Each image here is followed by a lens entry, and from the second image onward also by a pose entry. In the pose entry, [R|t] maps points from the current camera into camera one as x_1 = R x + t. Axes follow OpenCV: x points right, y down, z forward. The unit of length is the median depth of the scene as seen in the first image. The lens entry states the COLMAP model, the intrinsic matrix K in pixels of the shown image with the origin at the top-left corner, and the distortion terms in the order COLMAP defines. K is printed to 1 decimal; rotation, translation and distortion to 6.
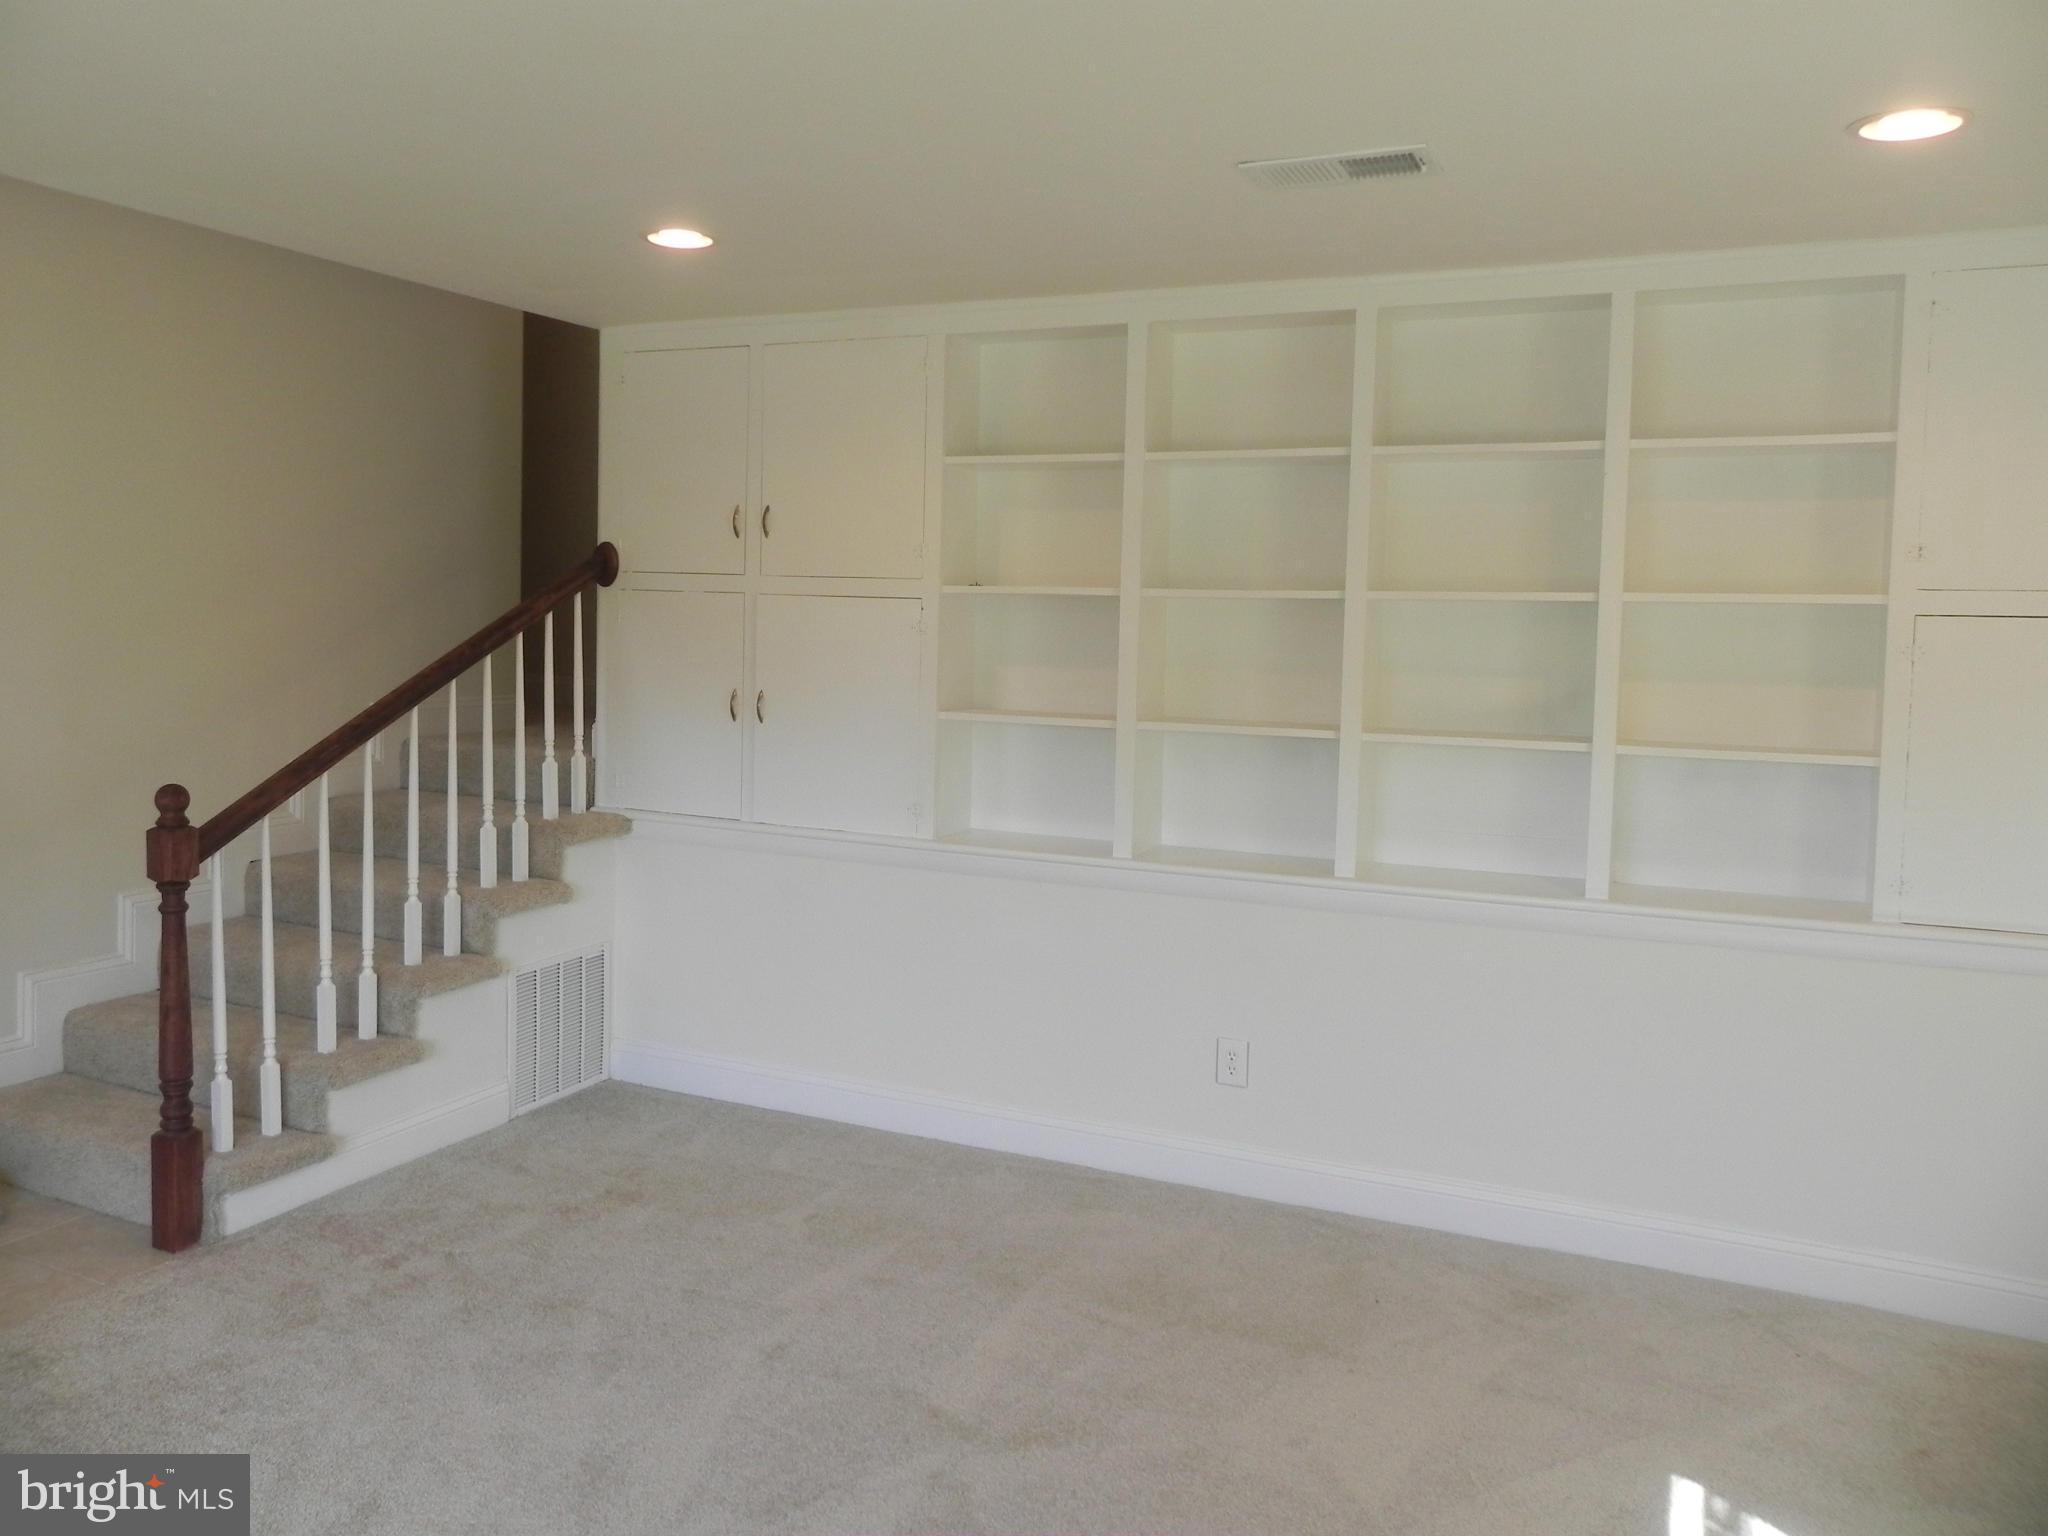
lens RADIAL K [[1395.8, 0, 1010.5], [0, 1395.8, 723.8], [0, 0, 1]] dist [-0.006086, 0.002014]
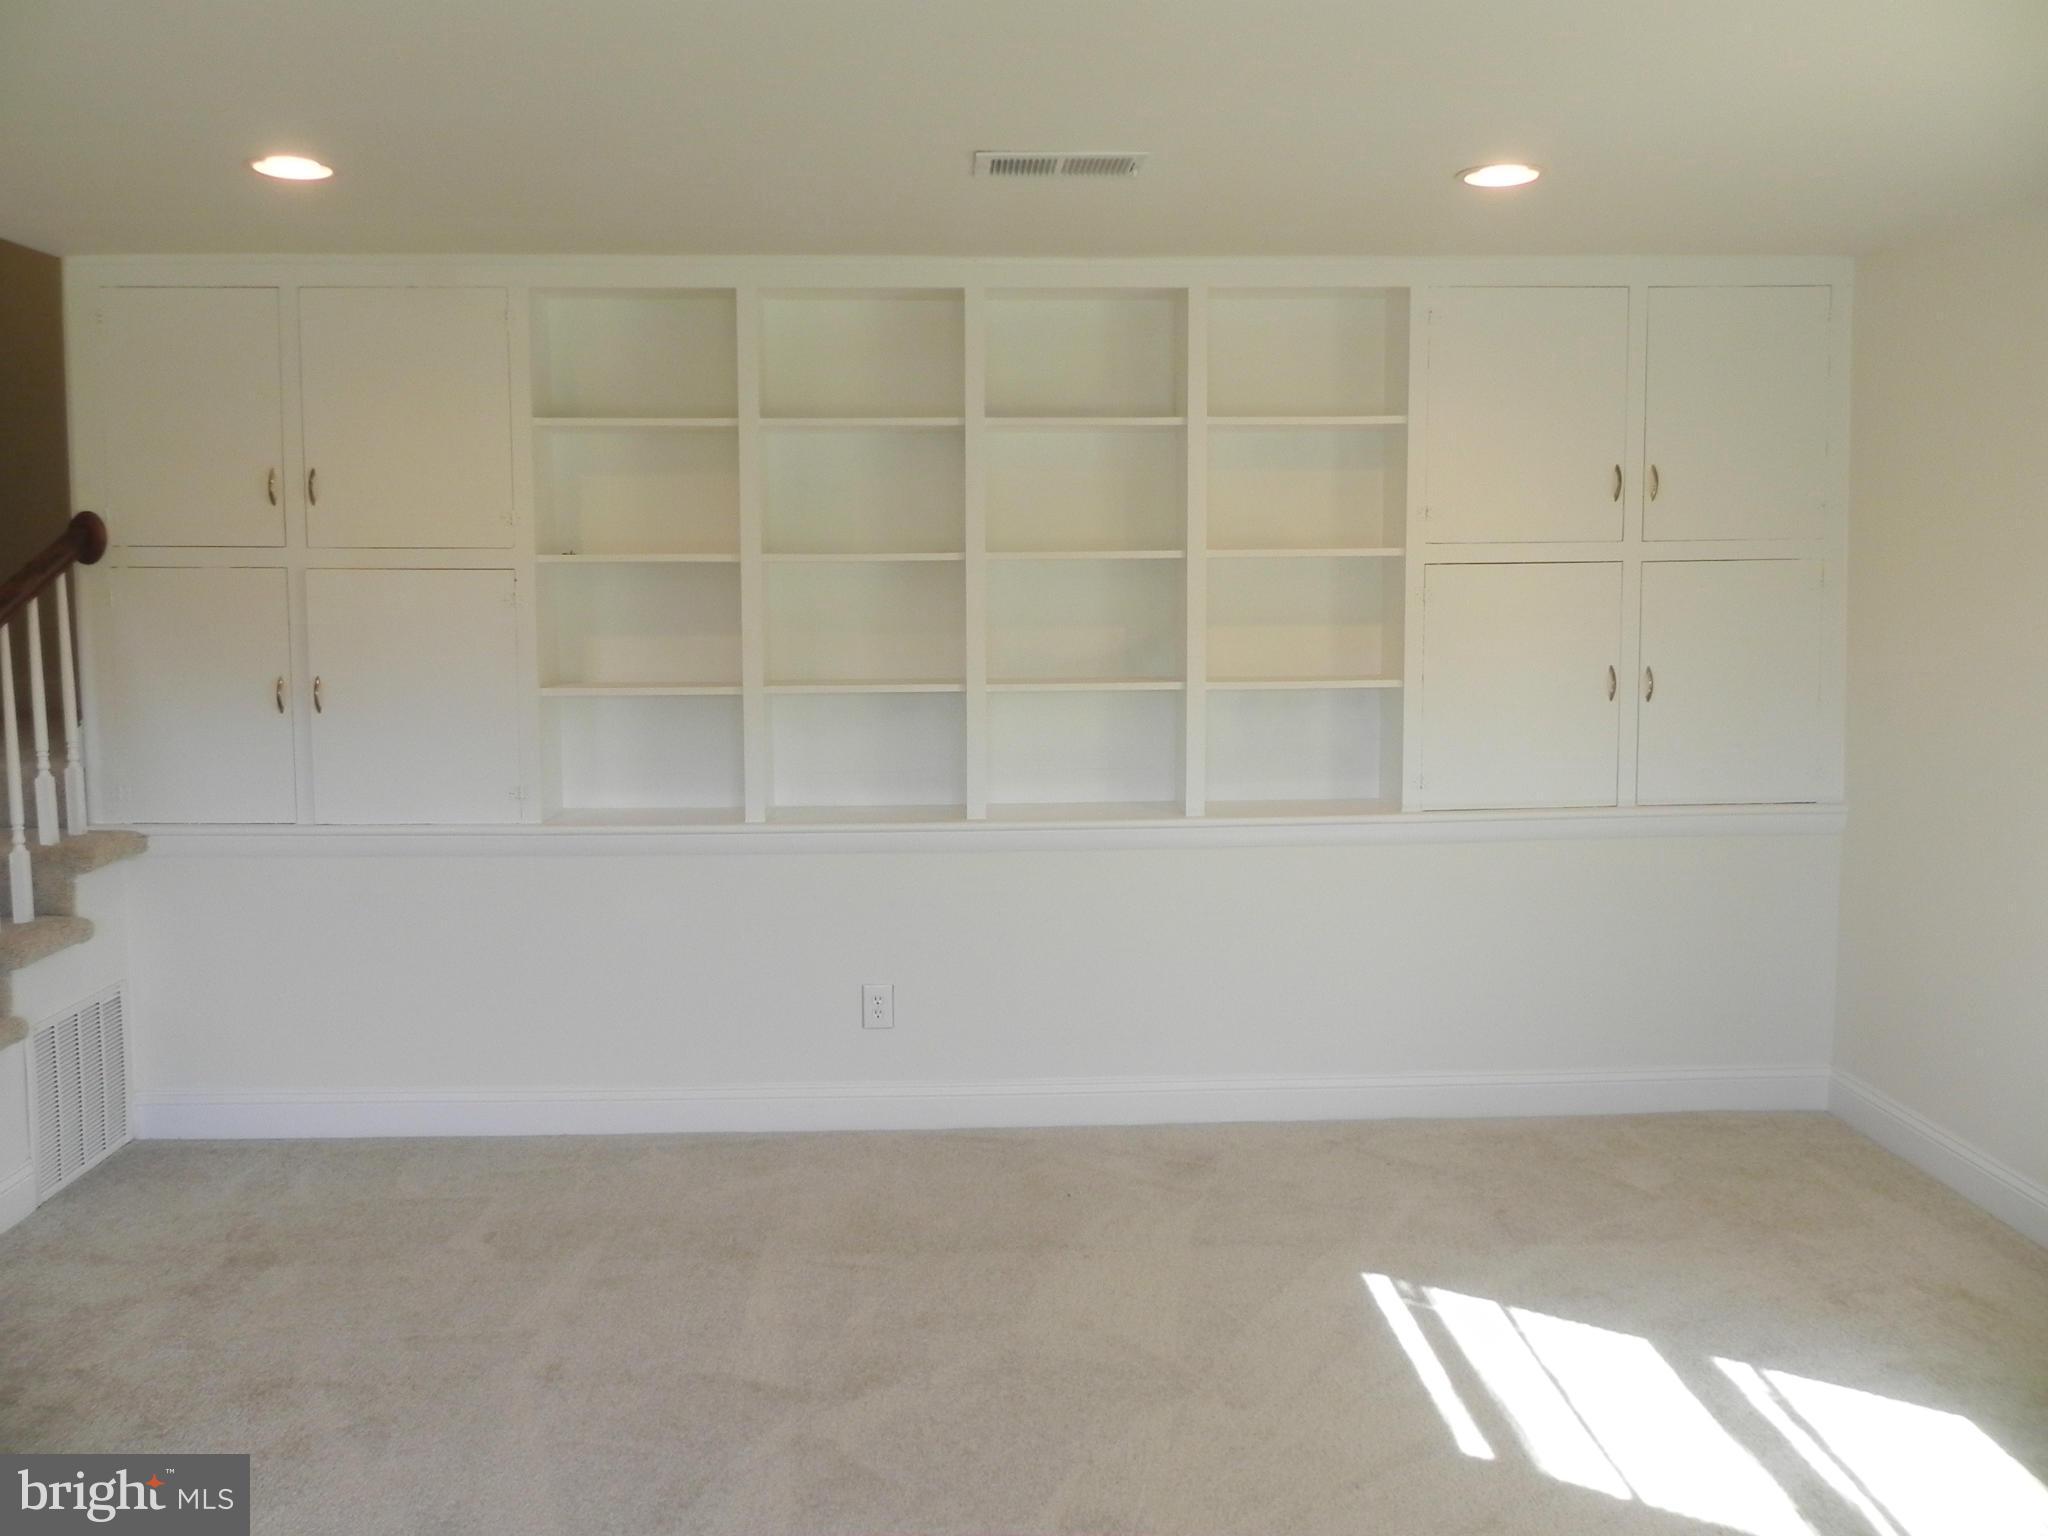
lens RADIAL K [[1395.8, 0, 952.8], [0, 1395.8, 715.8], [0, 0, 1]] dist [-0.006086, 0.002014]
pose [[0.912356, -0.067462, 0.403801, -0.202844], [0.057450, 0.997667, 0.036874, -0.010209], [-0.405347, -0.010444, 0.914103, 0.022767]]
